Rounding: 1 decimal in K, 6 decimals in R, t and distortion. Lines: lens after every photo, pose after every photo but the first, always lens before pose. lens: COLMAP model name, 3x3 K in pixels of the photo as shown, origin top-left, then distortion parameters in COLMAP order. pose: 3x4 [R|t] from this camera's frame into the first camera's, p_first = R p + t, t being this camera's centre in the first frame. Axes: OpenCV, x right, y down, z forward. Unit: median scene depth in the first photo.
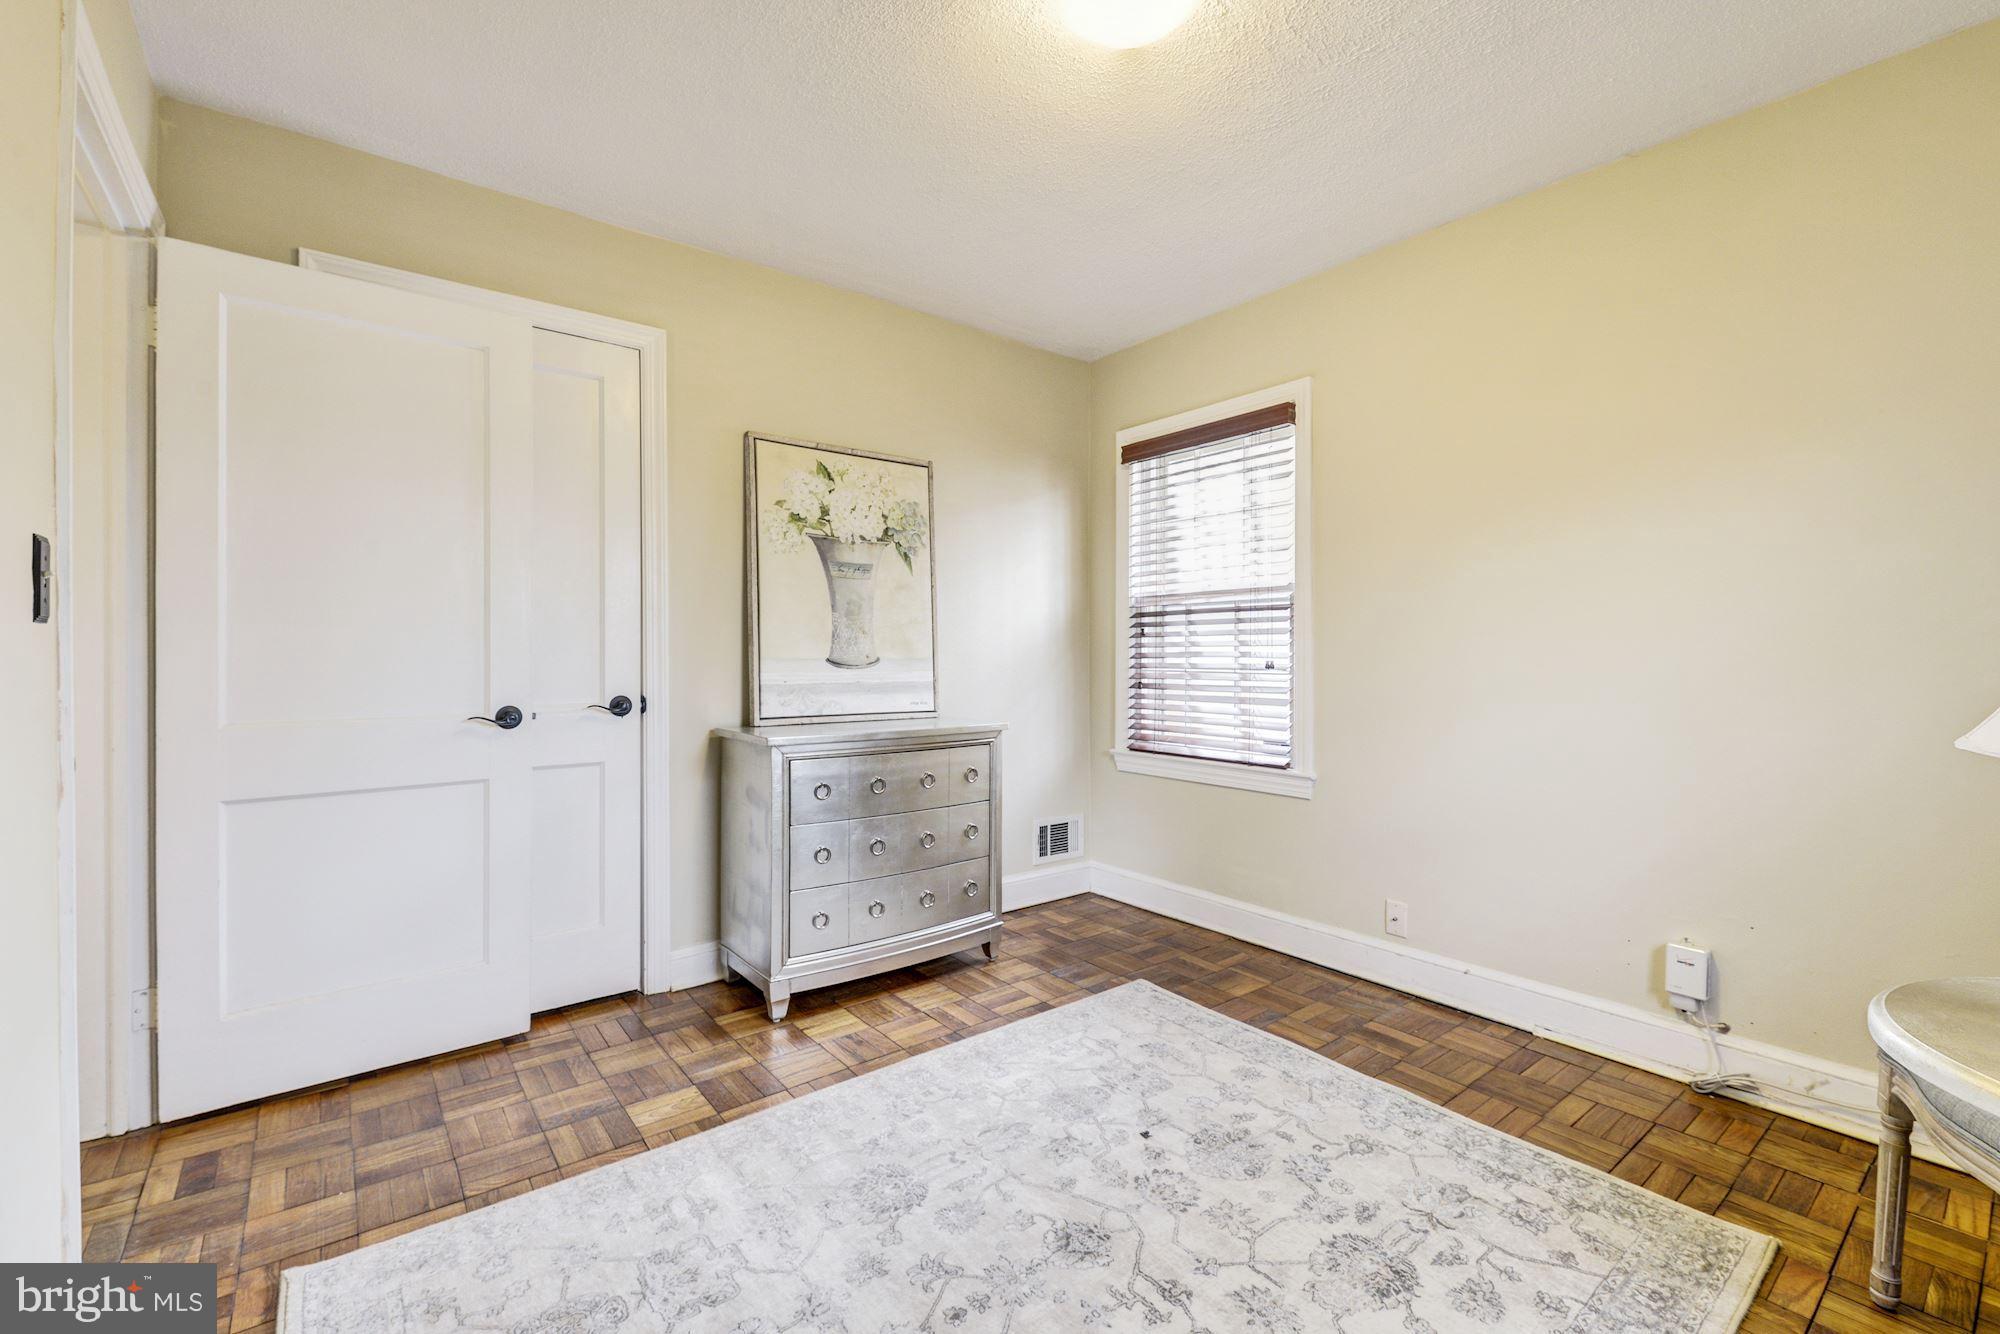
lens RADIAL K [[862.0, 0, 995.4], [0, 862.0, 652.6], [0, 0, 1]] dist [0.001519, -0.008933]
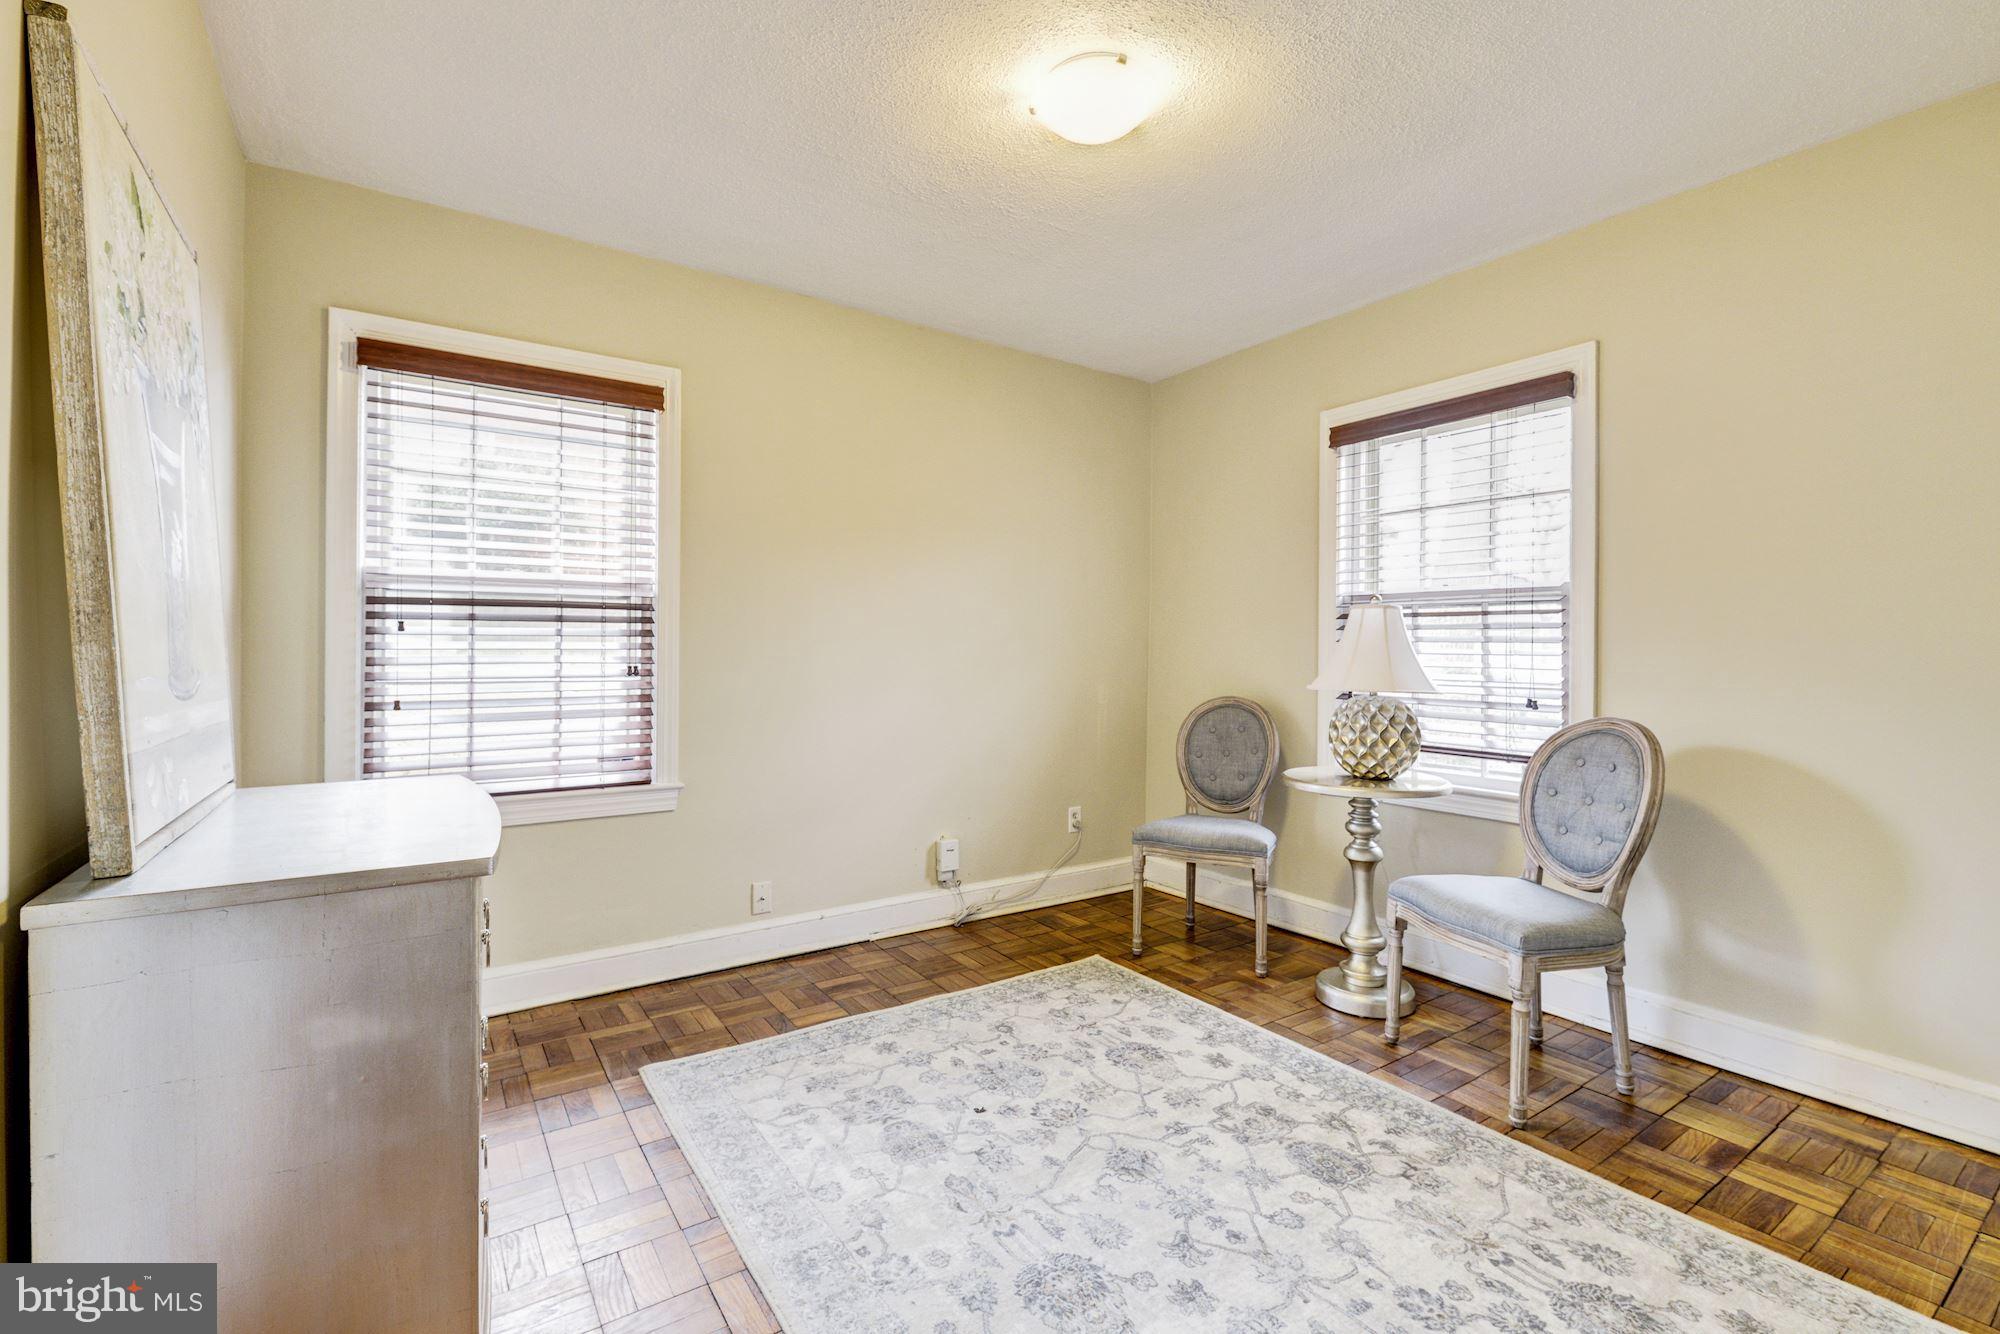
lens RADIAL K [[862.0, 0, 995.4], [0, 862.0, 652.6], [0, 0, 1]] dist [0.001519, -0.008933]
pose [[0.060904, -0.001856, 0.998142, -0.782686], [0.000676, 0.999998, 0.001818, -0.008061], [-0.998143, 0.000564, 0.060905, 0.806635]]
